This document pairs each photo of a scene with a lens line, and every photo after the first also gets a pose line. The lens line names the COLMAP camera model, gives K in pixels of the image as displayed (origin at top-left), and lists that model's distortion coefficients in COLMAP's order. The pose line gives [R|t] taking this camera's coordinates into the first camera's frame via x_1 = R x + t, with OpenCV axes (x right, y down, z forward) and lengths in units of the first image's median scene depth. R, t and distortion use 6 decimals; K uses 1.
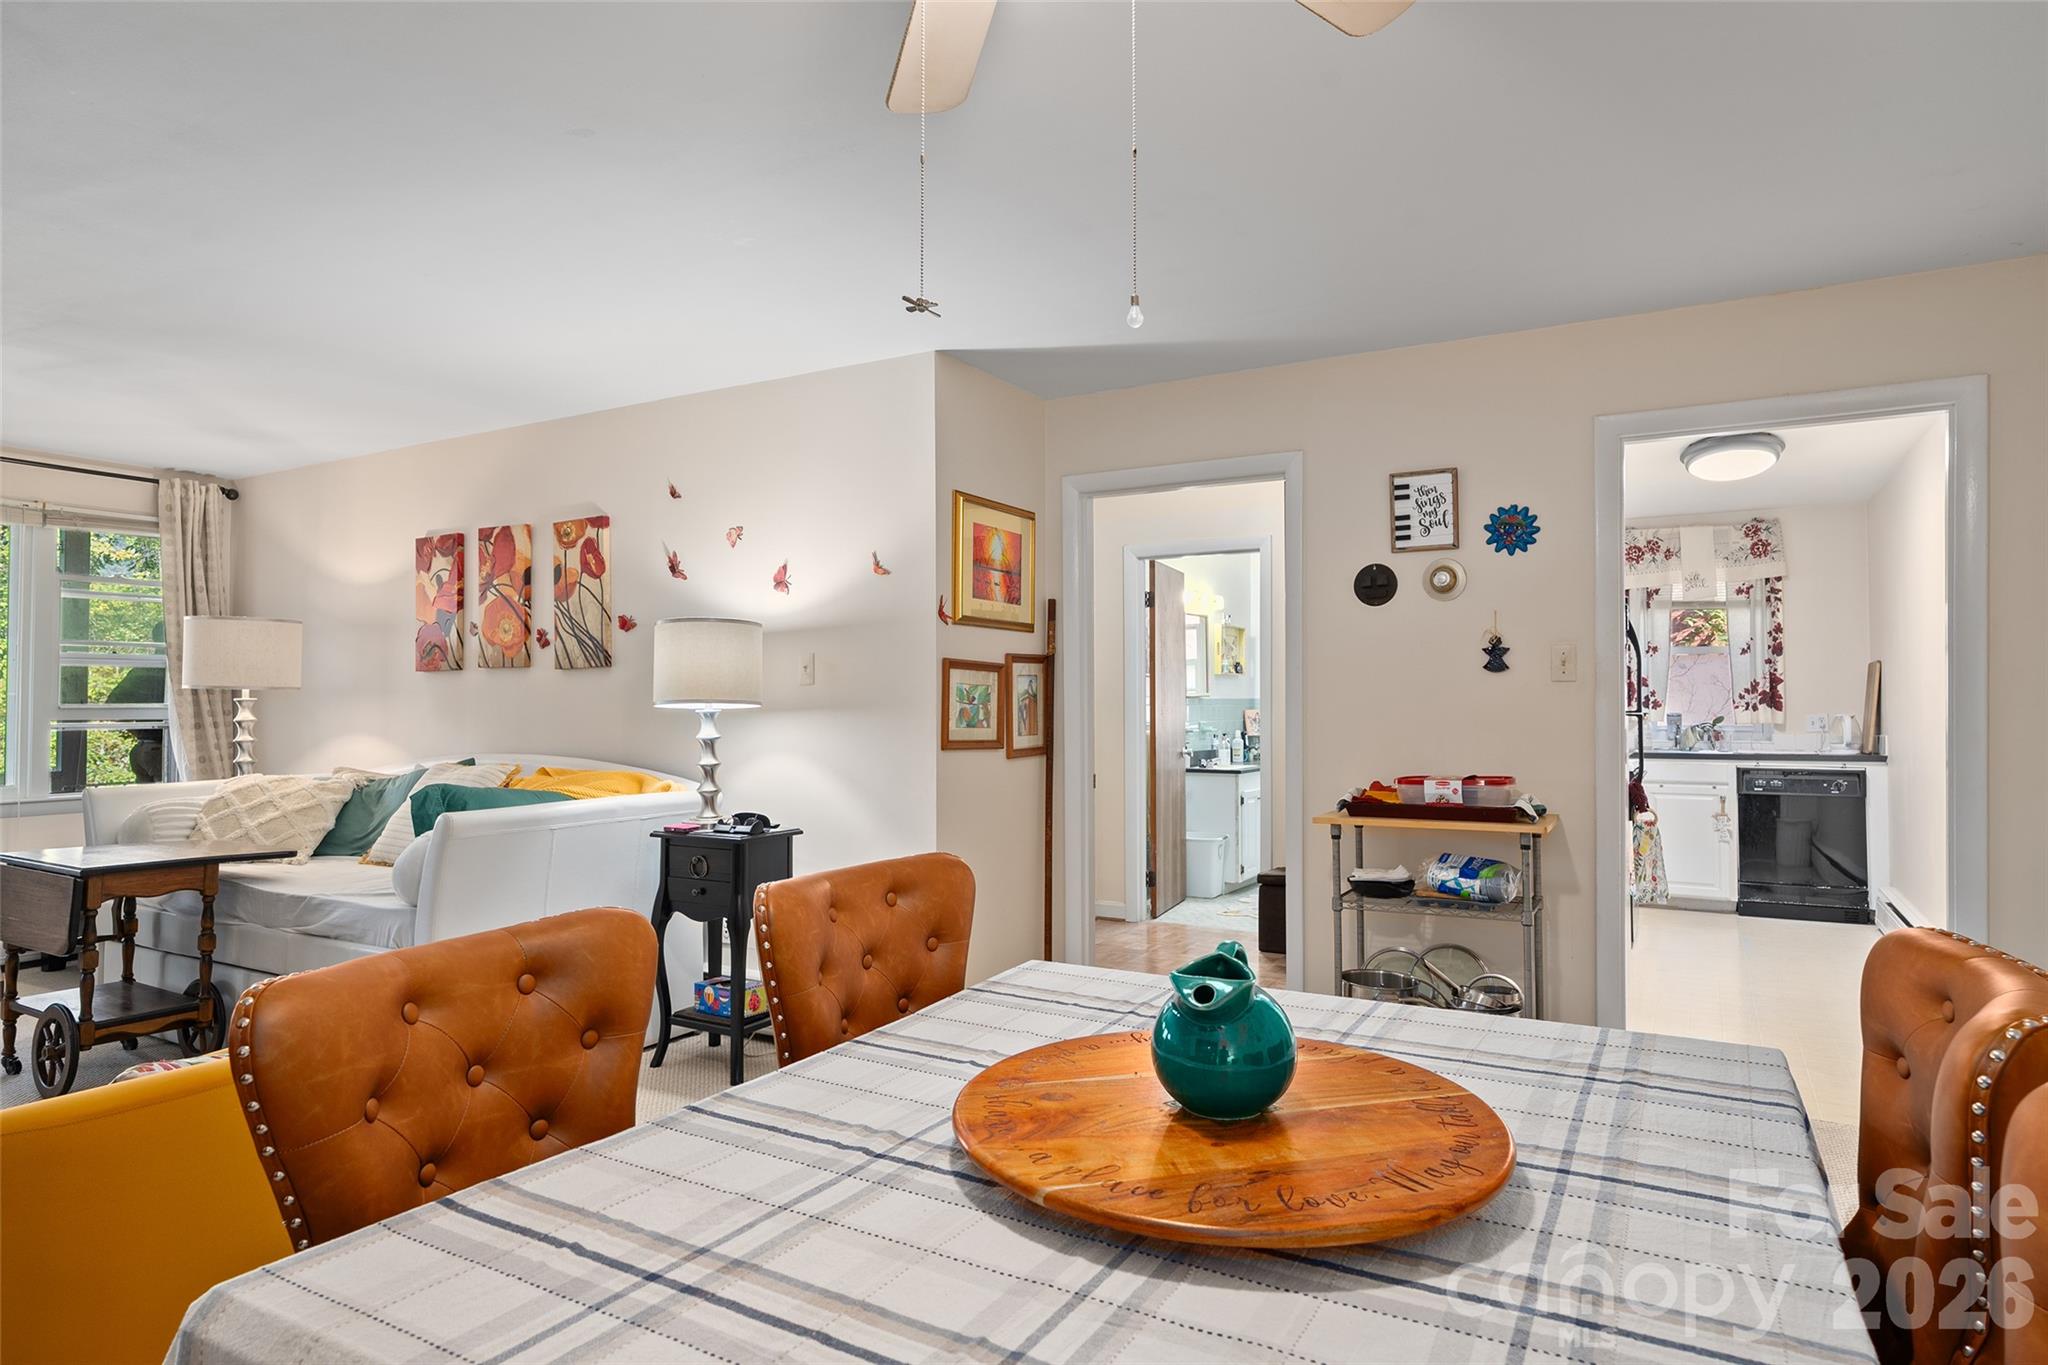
lens RADIAL K [[1167.6, 0, 1019.8], [0, 1167.6, 684.8], [0, 0, 1]] dist [-0.000619, 0.000263]
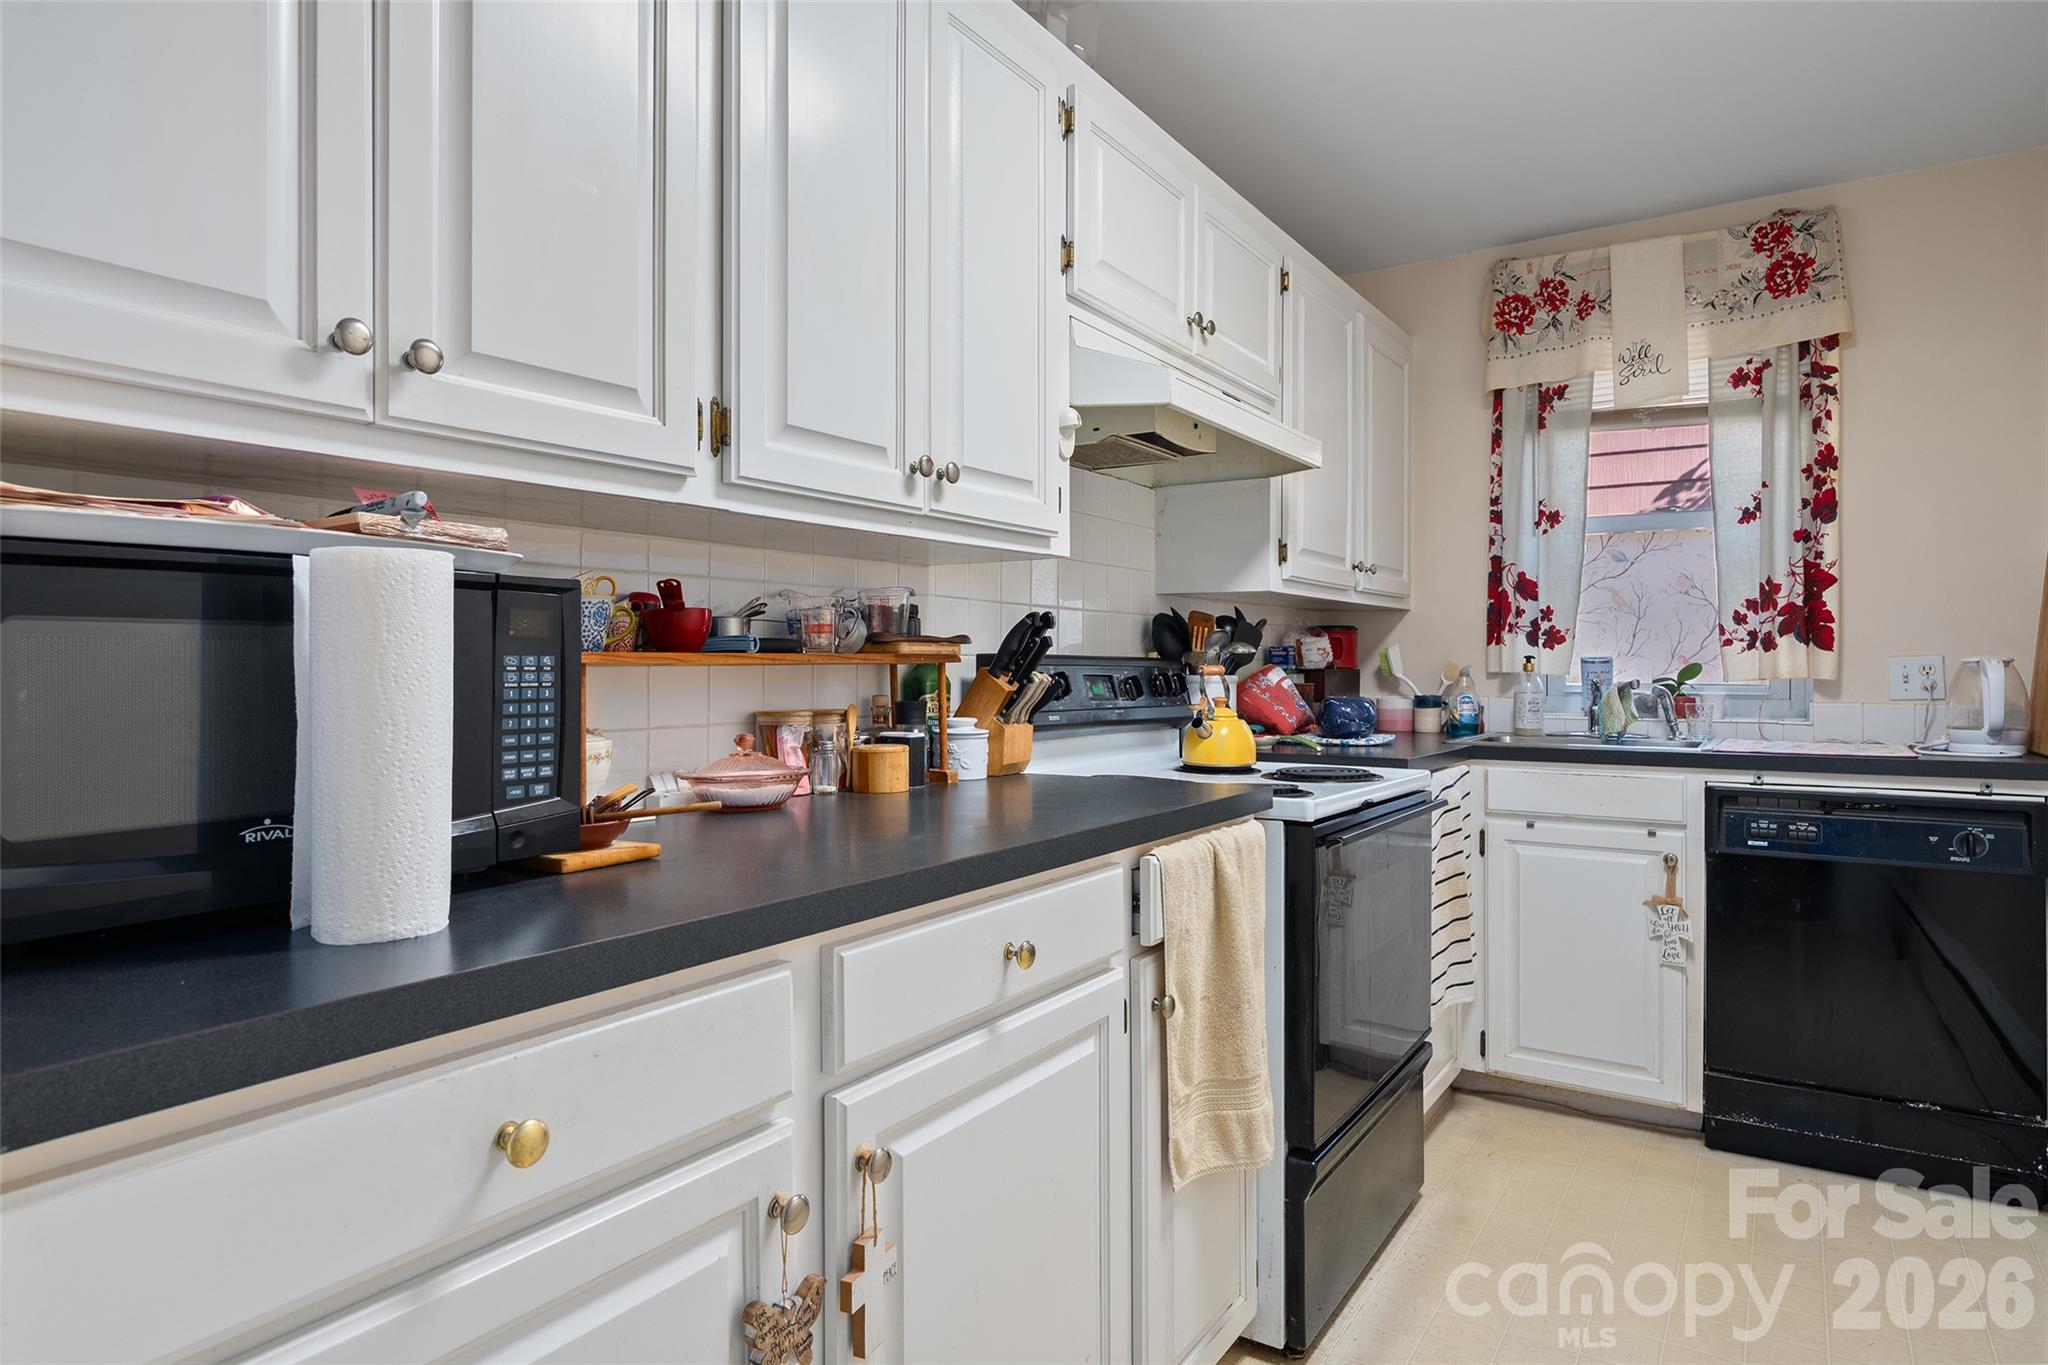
lens RADIAL K [[1167.6, 0, 1030.4], [0, 1167.6, 676.2], [0, 0, 1]] dist [-0.000619, 0.000263]
pose [[0.998145, 0.003323, -0.060793, 0.382479], [-0.001764, 0.999668, 0.025689, 0.021168], [0.060858, -0.025534, 0.997820, 0.550574]]
